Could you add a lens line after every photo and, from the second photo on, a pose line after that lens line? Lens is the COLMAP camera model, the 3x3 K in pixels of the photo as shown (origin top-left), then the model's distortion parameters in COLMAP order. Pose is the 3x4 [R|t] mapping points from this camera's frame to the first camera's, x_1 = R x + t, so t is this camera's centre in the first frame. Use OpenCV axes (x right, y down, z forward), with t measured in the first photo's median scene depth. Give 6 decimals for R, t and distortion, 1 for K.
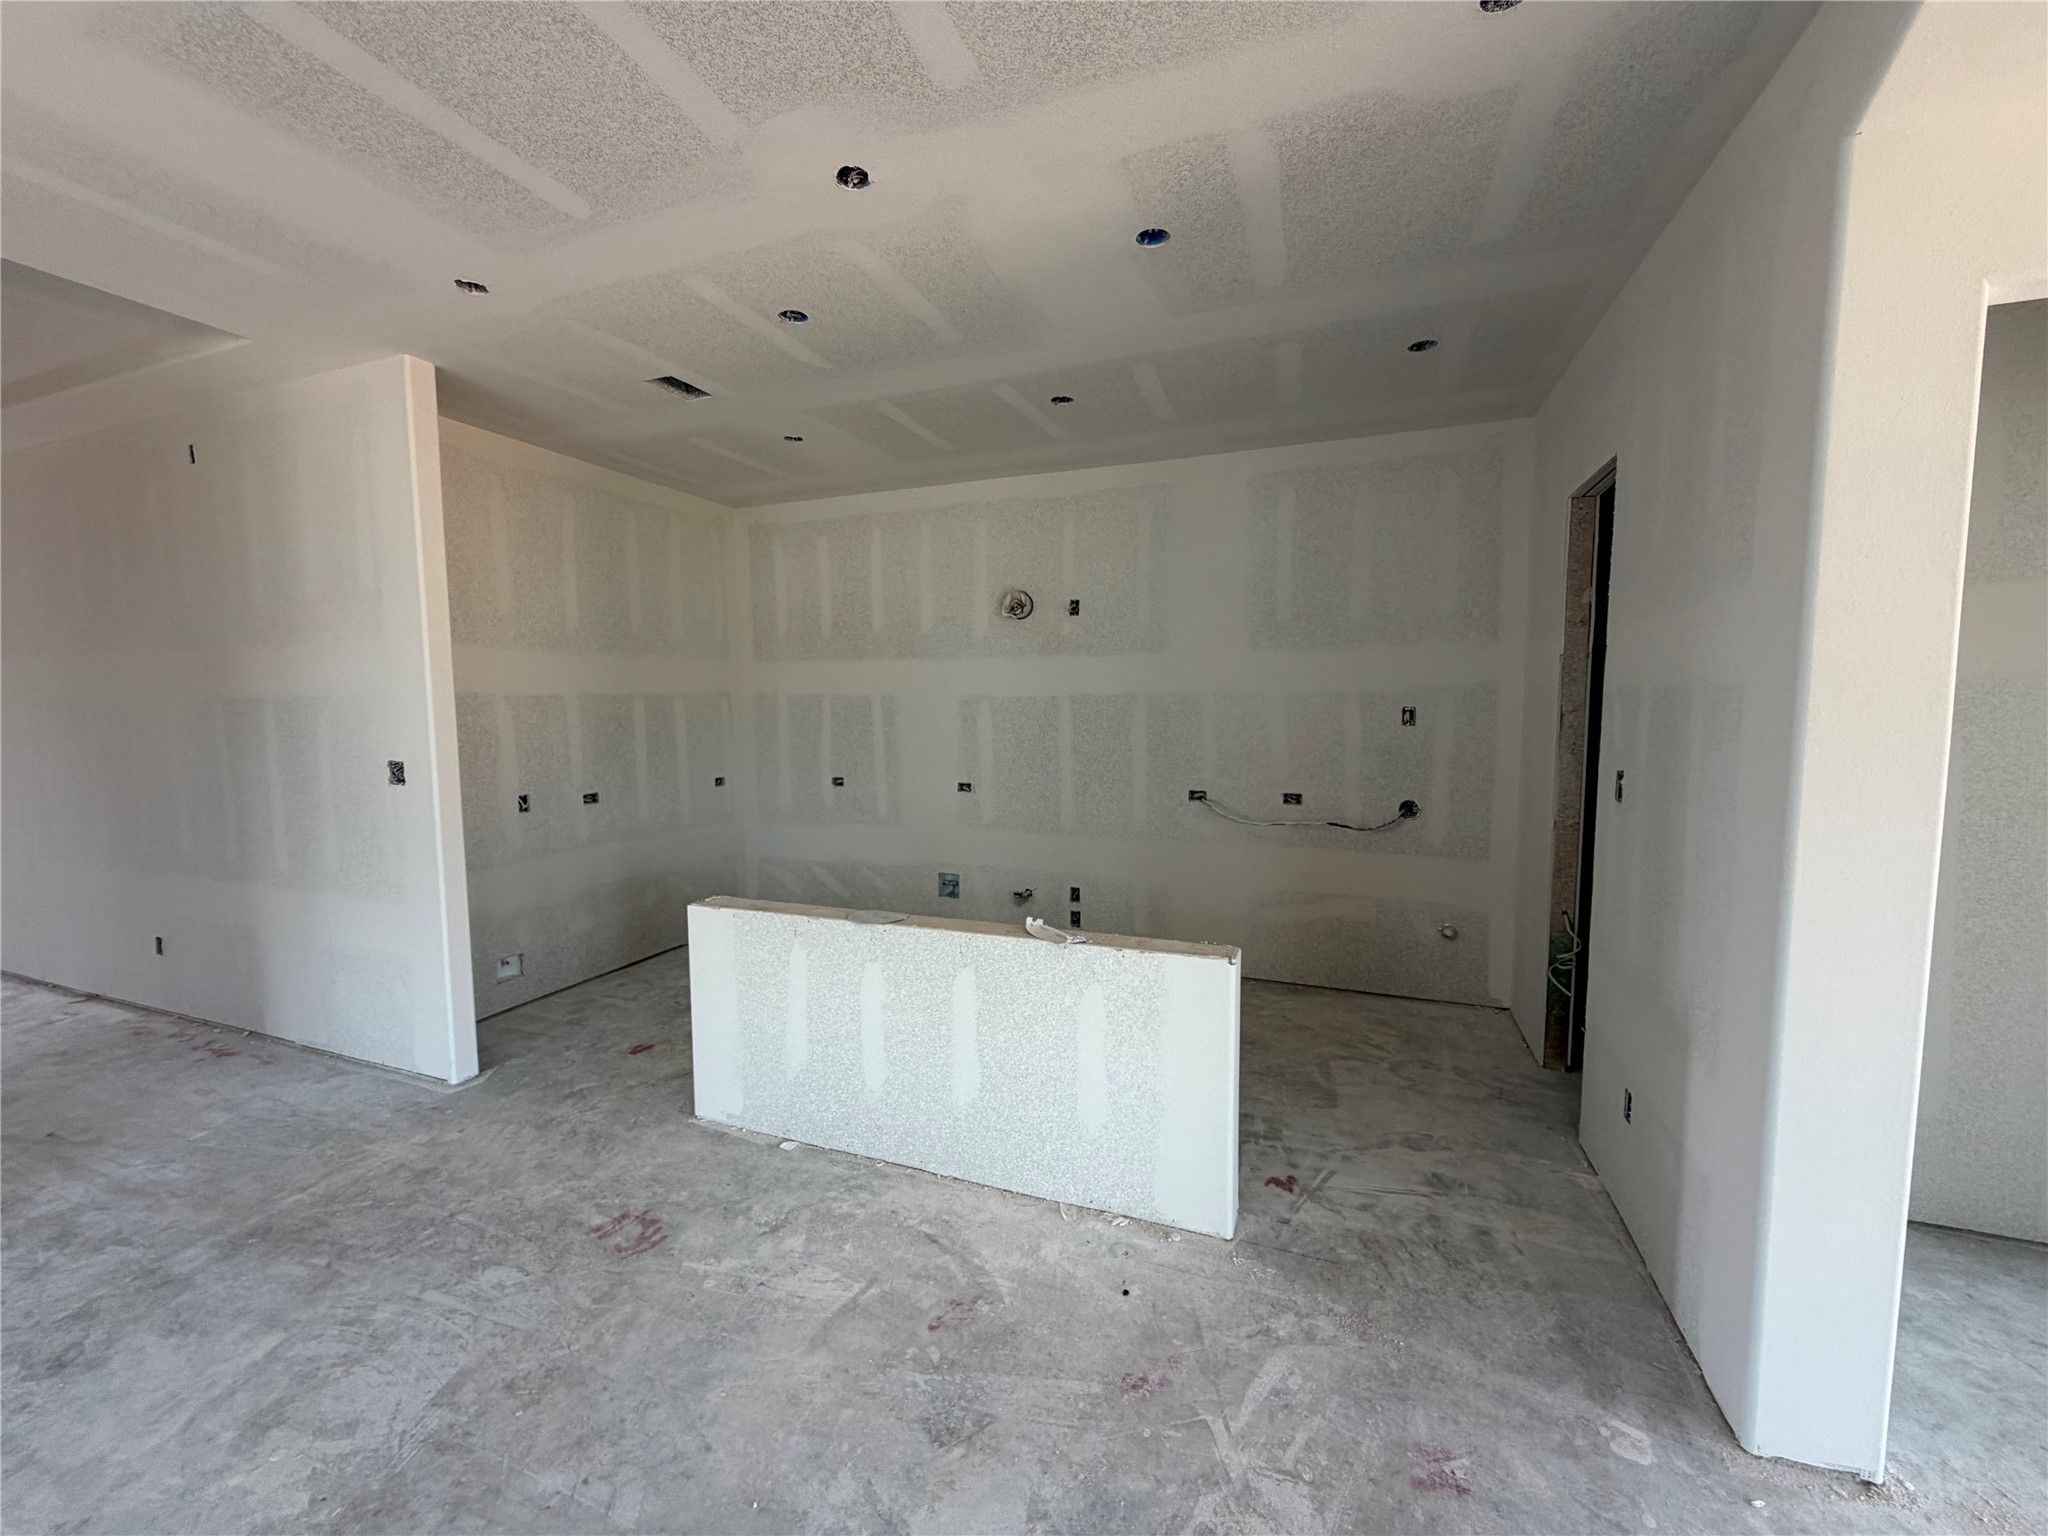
lens RADIAL K [[825.7, 0, 1024.3], [0, 825.7, 767.7], [0, 0, 1]] dist [0.000847, 0.000036]
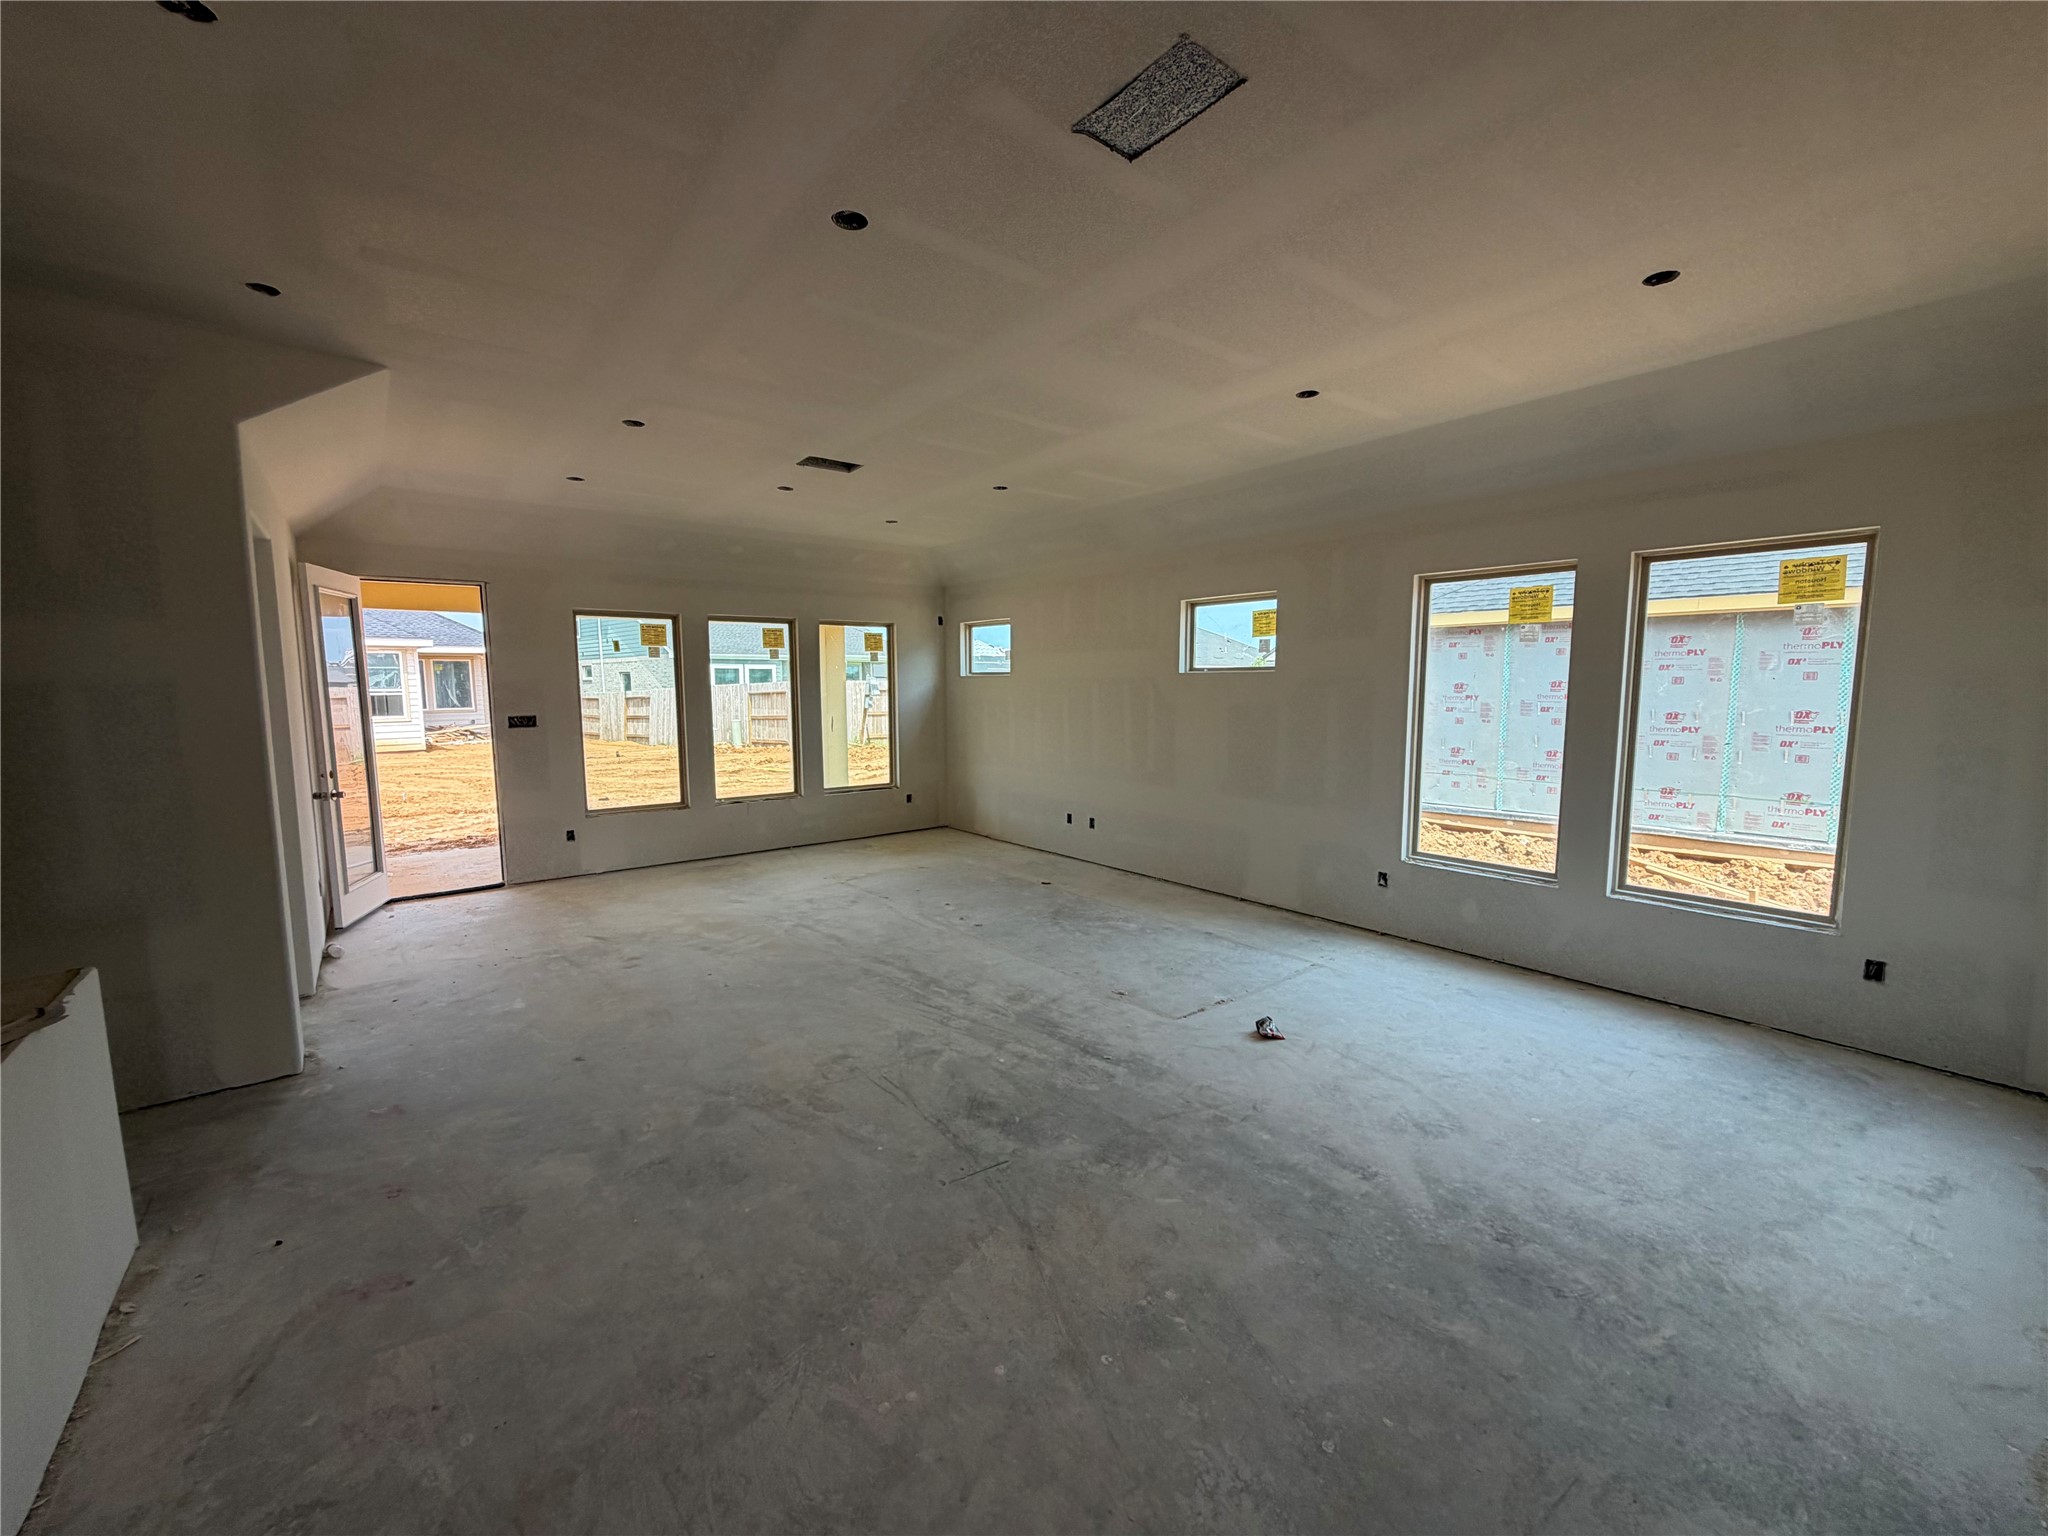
lens RADIAL K [[825.7, 0, 1026.0], [0, 825.7, 765.5], [0, 0, 1]] dist [0.000847, 0.000036]
pose [[-0.867801, -0.042570, 0.495086, -1.438887], [0.048185, 0.984419, 0.169107, -0.134477], [-0.494571, 0.170607, -0.852228, 1.552287]]
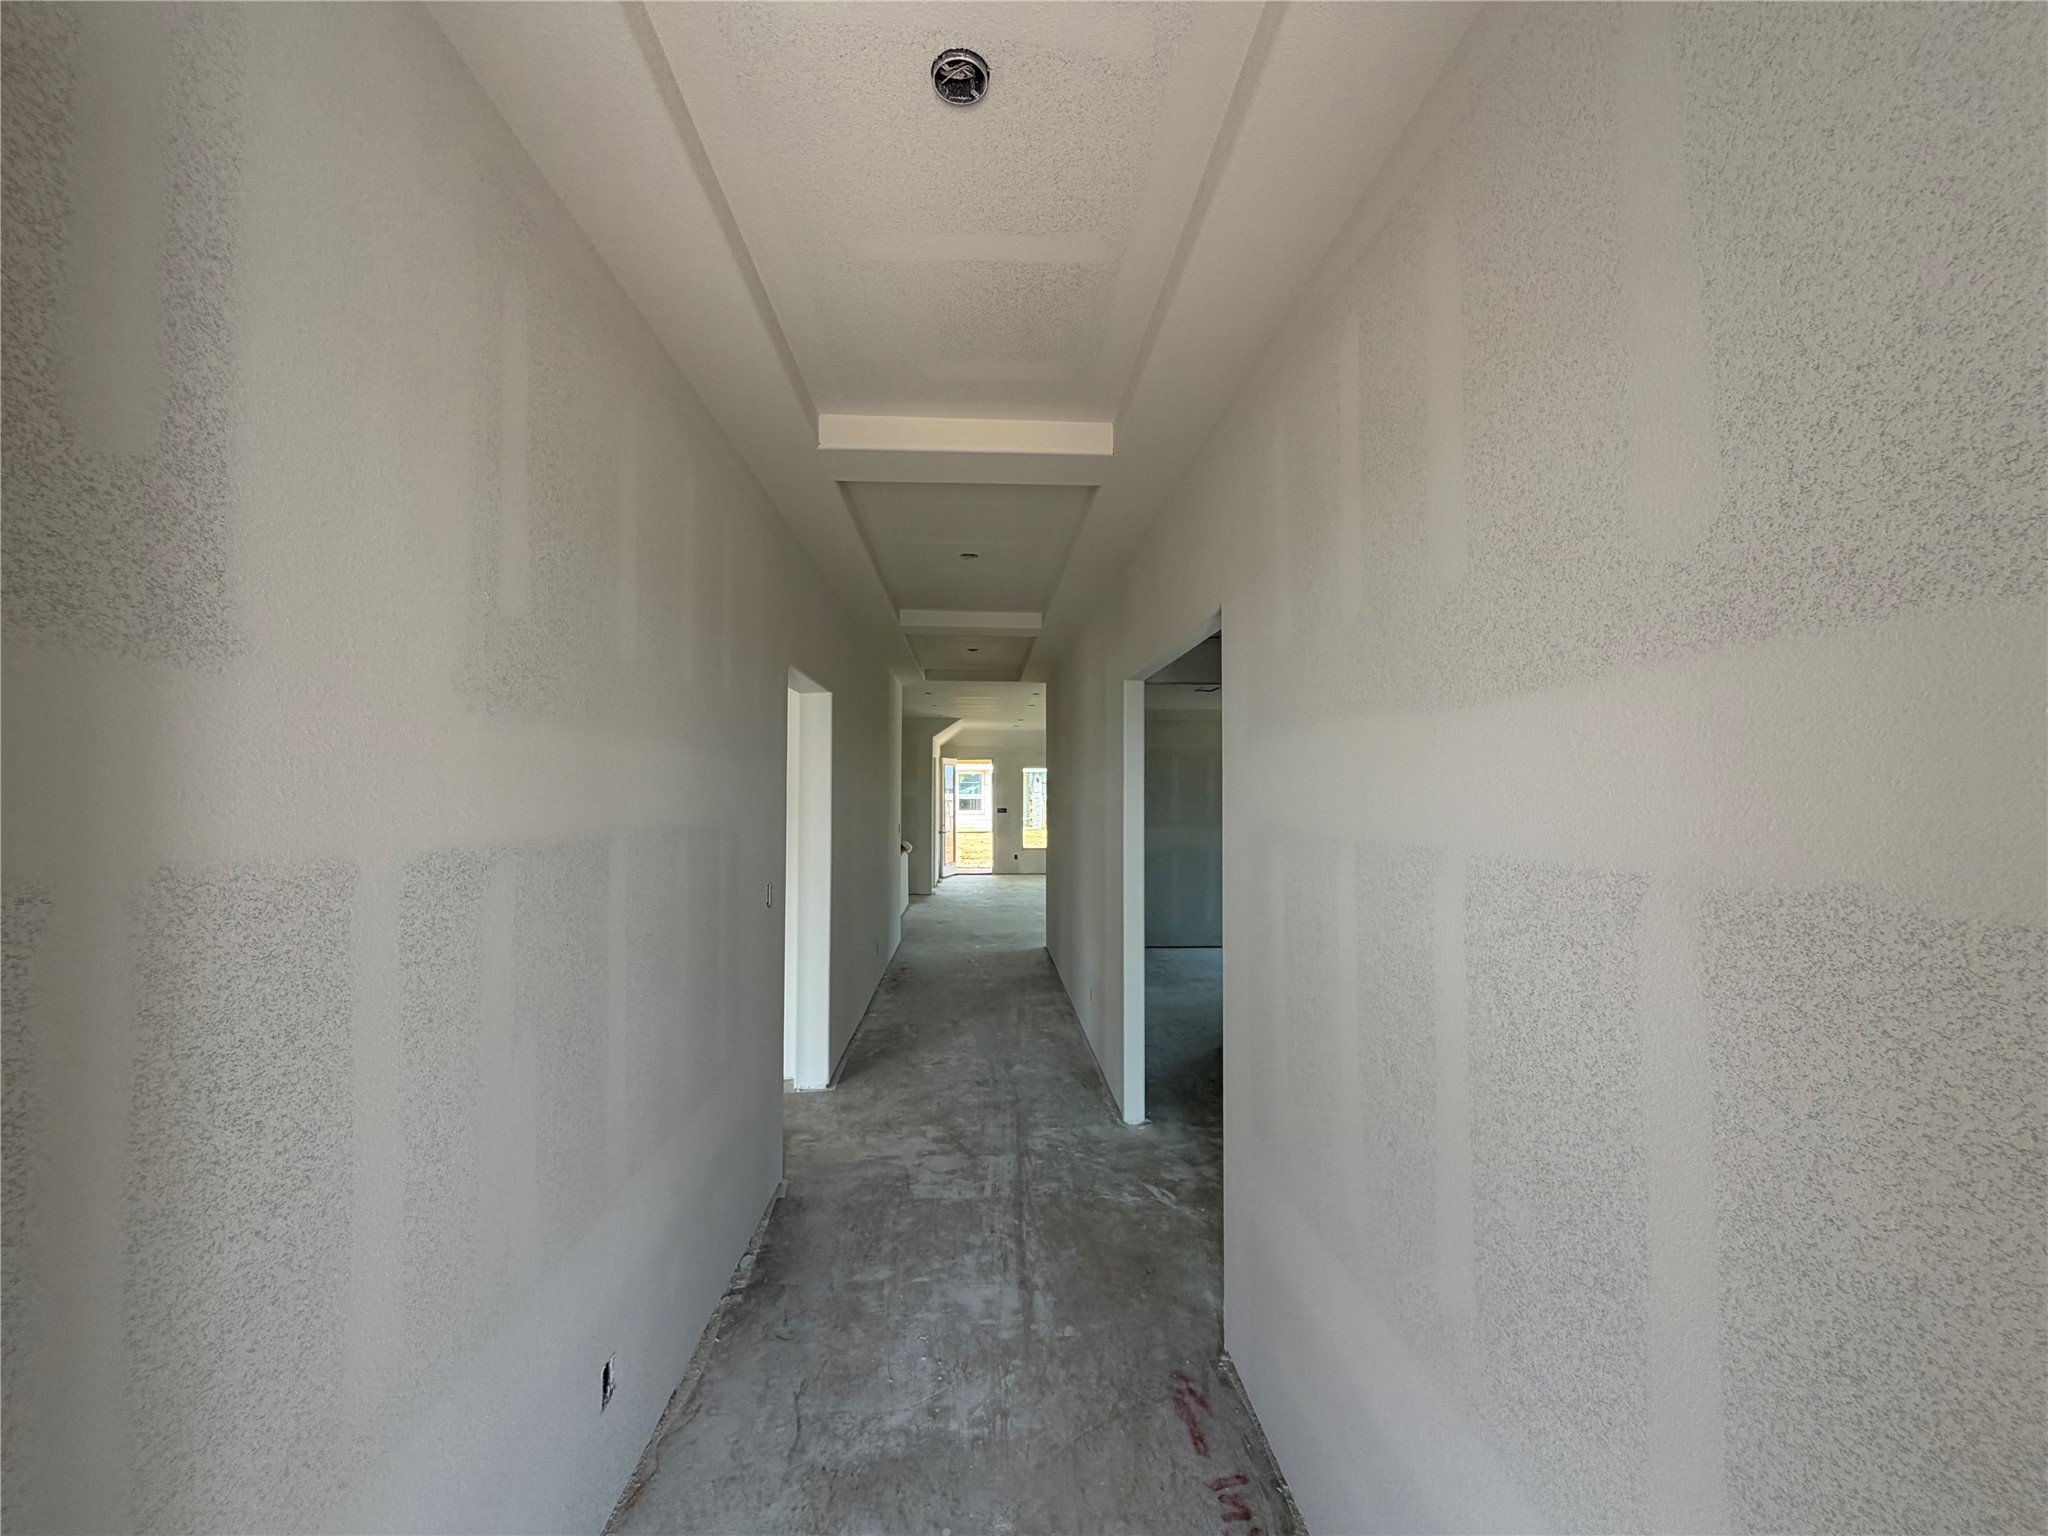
lens RADIAL K [[825.7, 0, 1024.8], [0, 825.7, 768.7], [0, 0, 1]] dist [0.000847, 0.000036]
pose [[-0.428328, 0.025761, 0.903256, -6.079297], [0.074747, 0.997178, 0.007005, -0.321393], [-0.900527, 0.070516, -0.429044, 3.198734]]
